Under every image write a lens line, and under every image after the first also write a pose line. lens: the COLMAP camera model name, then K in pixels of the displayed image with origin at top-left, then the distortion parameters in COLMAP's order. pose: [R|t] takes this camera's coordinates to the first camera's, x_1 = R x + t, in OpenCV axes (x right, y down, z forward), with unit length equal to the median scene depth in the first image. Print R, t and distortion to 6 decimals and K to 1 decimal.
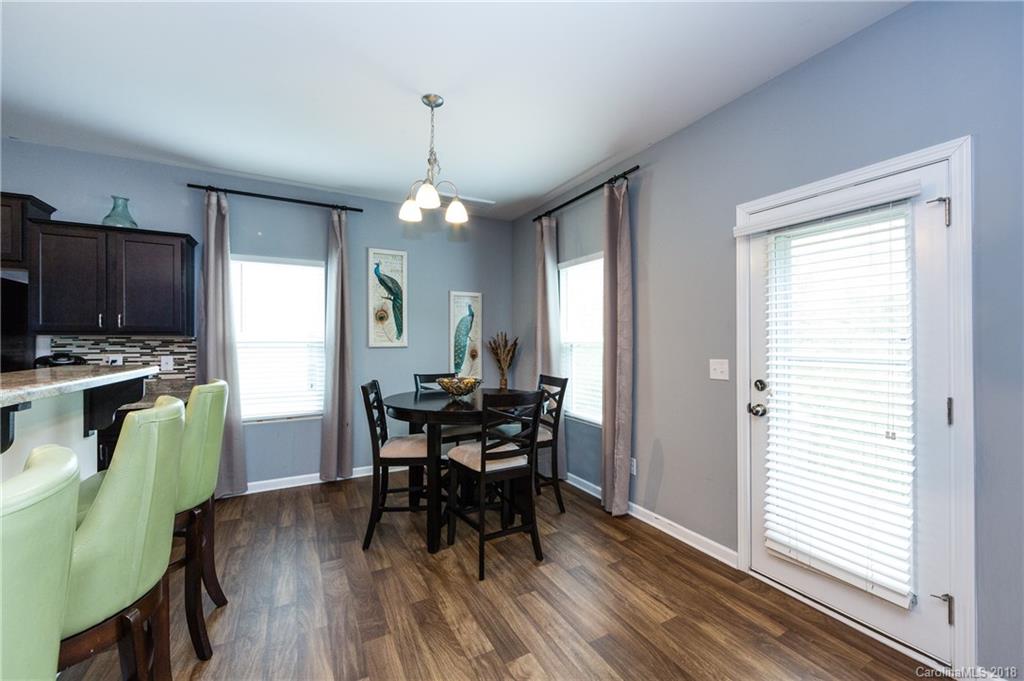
lens RADIAL K [[404.9, 0, 520.4], [0, 404.9, 339.7], [0, 0, 1]] dist [-0.000857, -0.001638]
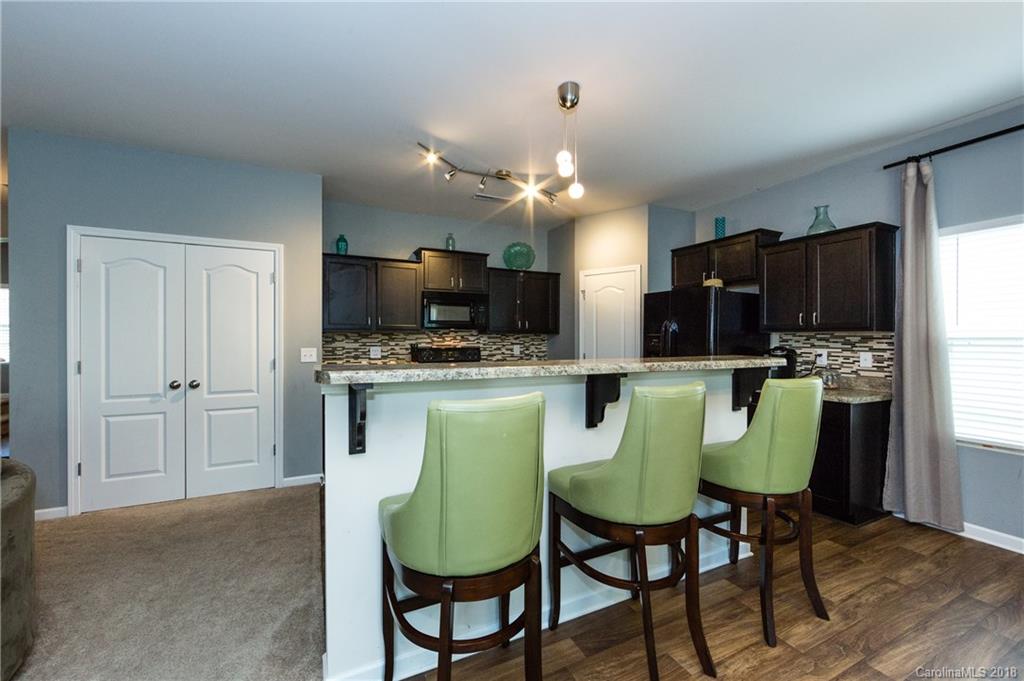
lens RADIAL K [[404.9, 0, 506.5], [0, 404.9, 339.0], [0, 0, 1]] dist [-0.000857, -0.001638]
pose [[-0.063481, 0.005692, -0.997967, 0.153536], [0.003671, 0.999978, 0.005470, 0.000055], [0.997976, -0.003317, -0.063500, 0.202036]]
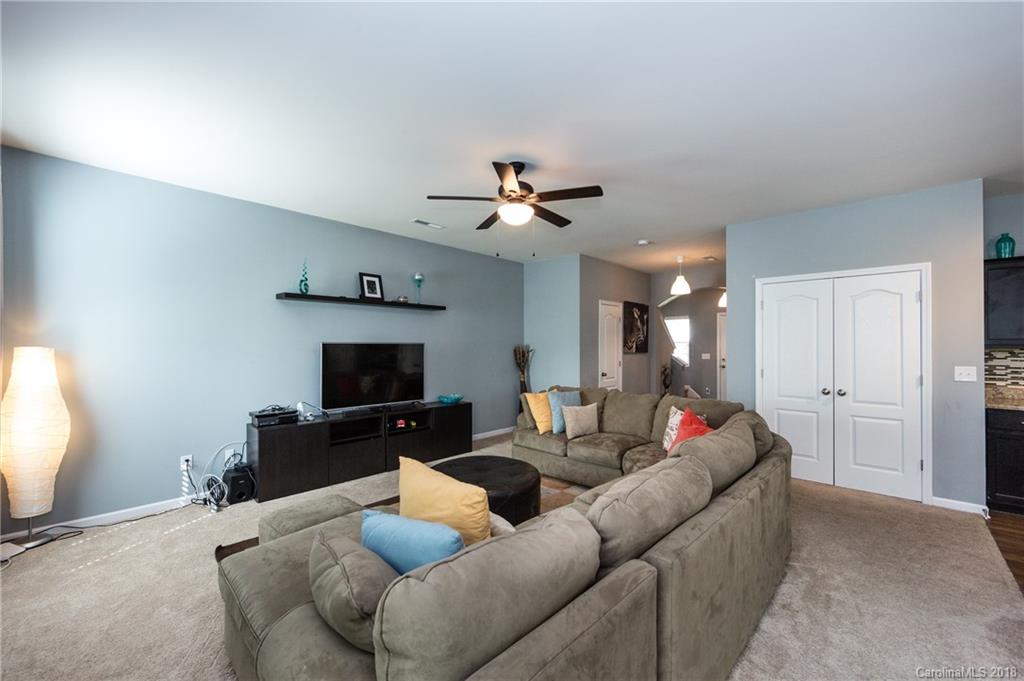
lens RADIAL K [[404.9, 0, 528.7], [0, 404.9, 343.2], [0, 0, 1]] dist [-0.000857, -0.001638]
pose [[-0.945768, -0.003142, -0.324828, 0.484083], [0.000903, 0.999924, -0.012300, -0.019256], [0.324842, -0.011926, -0.945693, 0.208852]]
